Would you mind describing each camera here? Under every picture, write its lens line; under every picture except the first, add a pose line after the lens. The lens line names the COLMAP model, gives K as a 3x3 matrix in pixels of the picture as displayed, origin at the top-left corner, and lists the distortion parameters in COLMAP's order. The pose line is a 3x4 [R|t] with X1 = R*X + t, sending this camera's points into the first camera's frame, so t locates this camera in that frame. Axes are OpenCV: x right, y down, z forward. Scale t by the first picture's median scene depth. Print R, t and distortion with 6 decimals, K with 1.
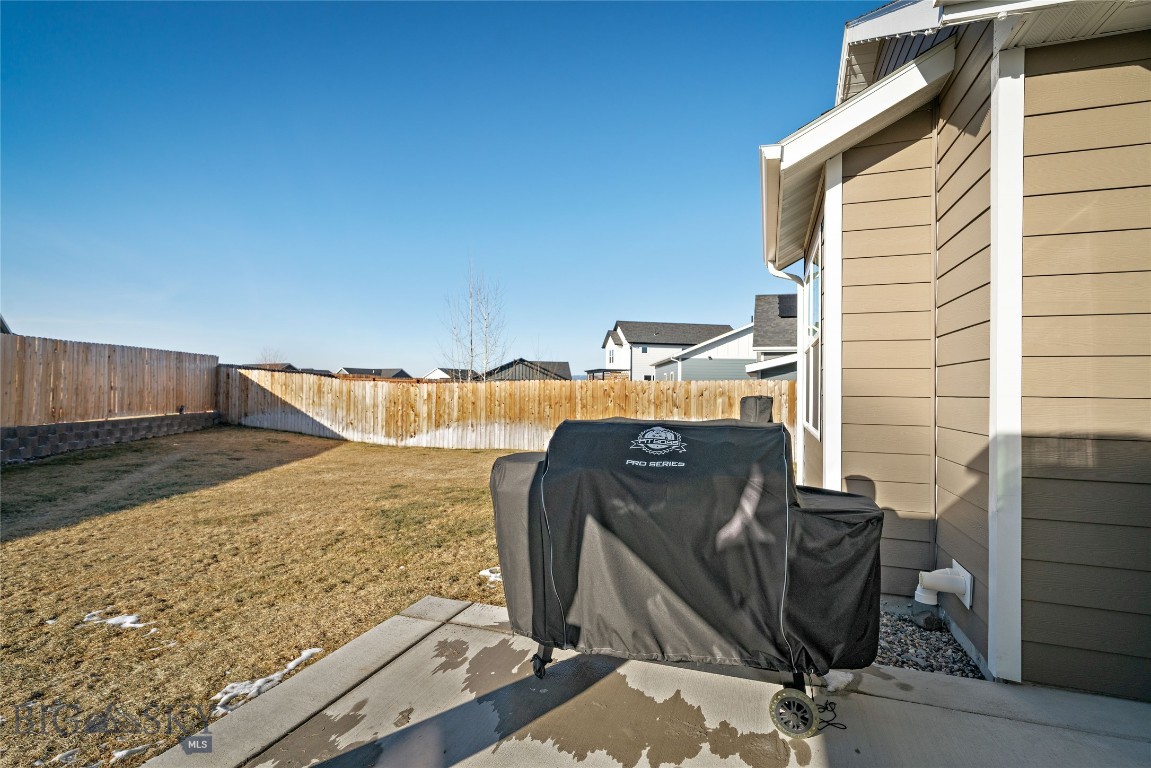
lens RADIAL K [[541.0, 0, 576.4], [0, 541.0, 385.5], [0, 0, 1]] dist [0.002693, 0.000116]
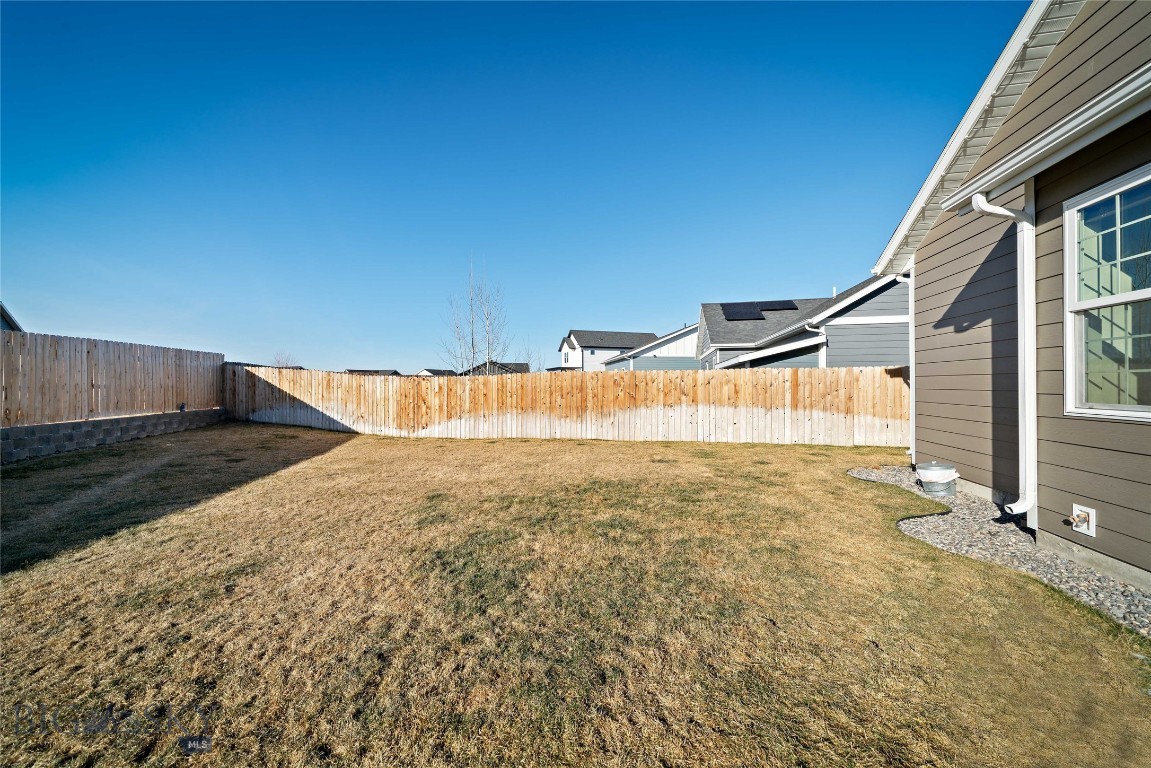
lens RADIAL K [[395.9, 0, 575.3], [0, 395.9, 385.5], [0, 0, 1]] dist [-0.005795, -0.000019]
pose [[0.992887, -0.016695, 0.117882, -0.102866], [0.015368, 0.999808, 0.012157, 0.007445], [-0.118063, -0.010259, 0.992953, 0.208791]]
